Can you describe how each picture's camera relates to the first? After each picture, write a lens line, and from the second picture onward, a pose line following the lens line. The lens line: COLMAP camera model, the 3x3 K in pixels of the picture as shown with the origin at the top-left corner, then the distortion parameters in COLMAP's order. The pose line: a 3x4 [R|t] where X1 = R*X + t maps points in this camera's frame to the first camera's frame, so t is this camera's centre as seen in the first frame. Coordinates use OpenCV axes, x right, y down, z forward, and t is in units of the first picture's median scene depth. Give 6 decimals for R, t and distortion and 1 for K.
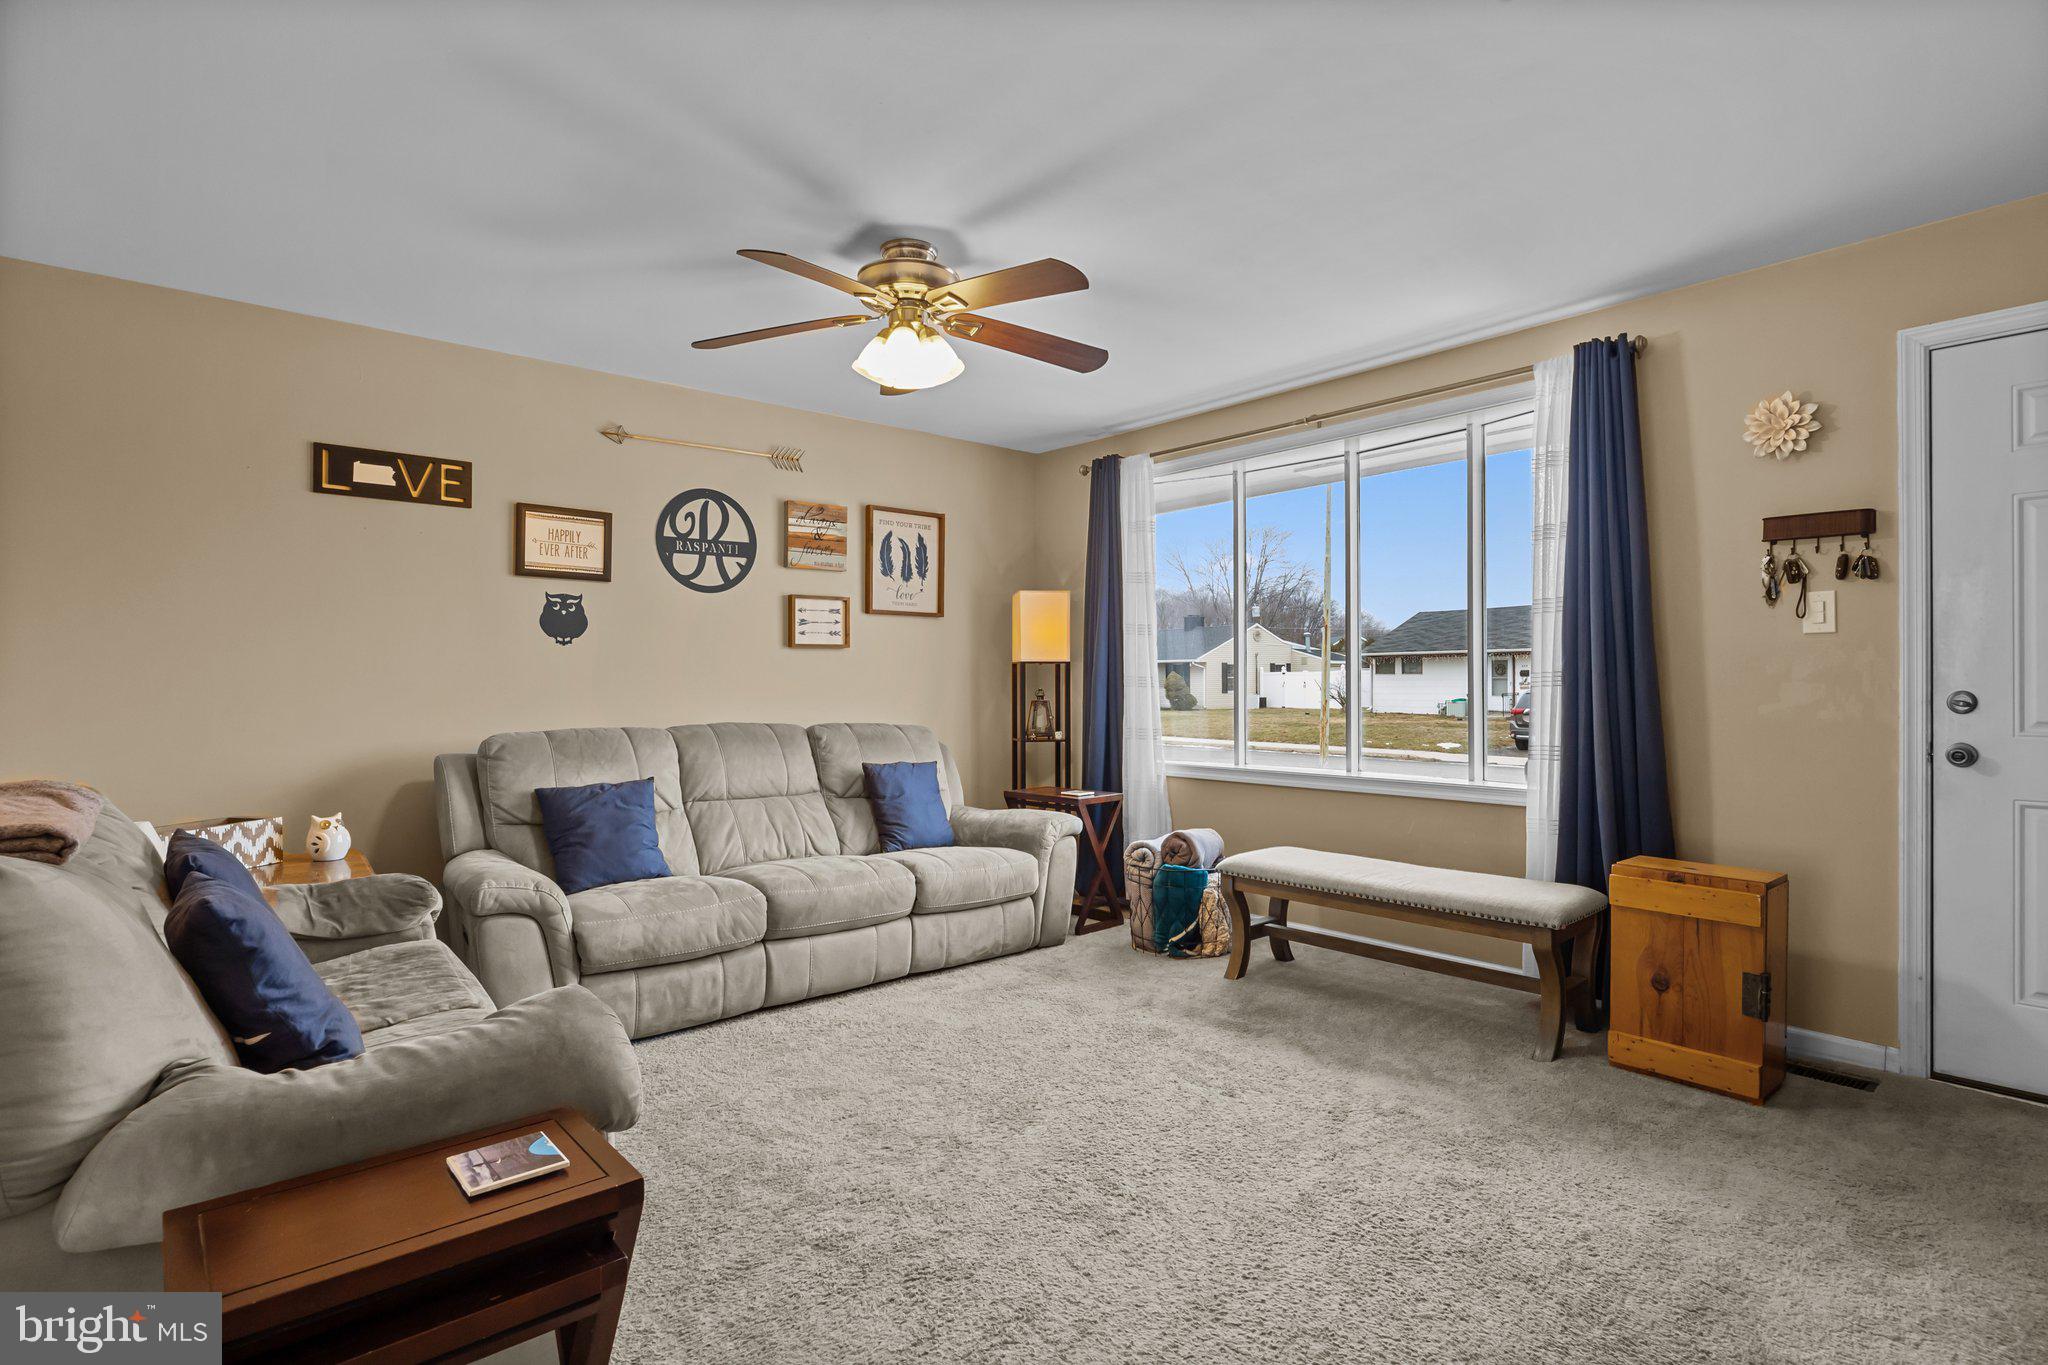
lens RADIAL K [[1033.7, 0, 1019.4], [0, 1033.7, 681.0], [0, 0, 1]] dist [-0.003955, -0.000243]
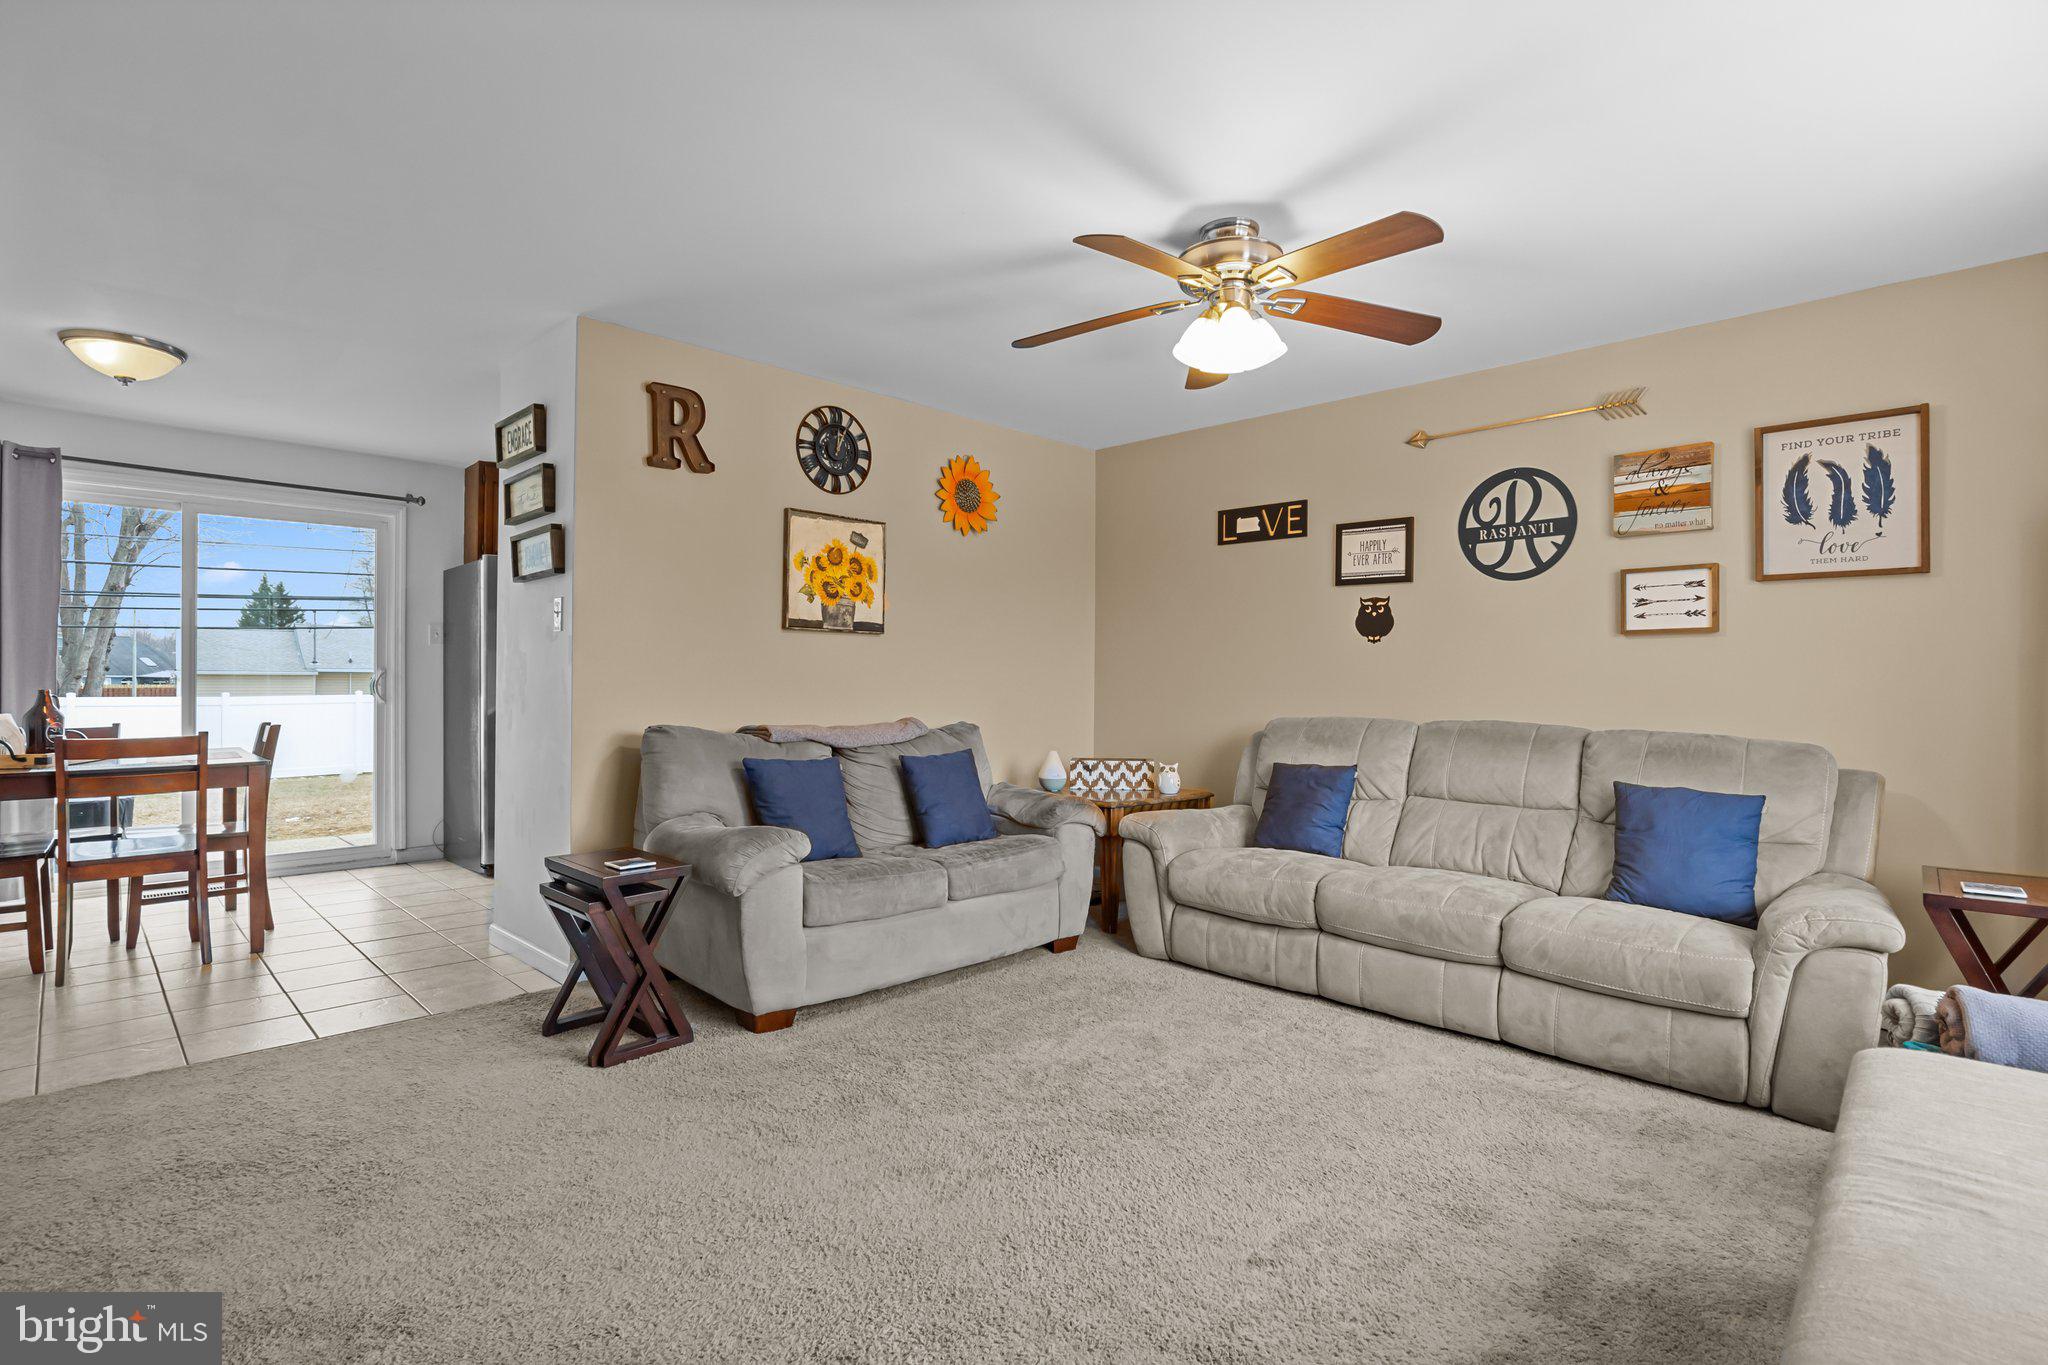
lens RADIAL K [[981.7, 0, 1033.3], [0, 981.7, 680.4], [0, 0, 1]] dist [-0.007958, -0.001027]
pose [[0.075290, 0.003747, -0.997155, 0.549570], [-0.005922, 0.999977, 0.003311, 0.003753], [0.997144, 0.005656, 0.075311, 0.514277]]
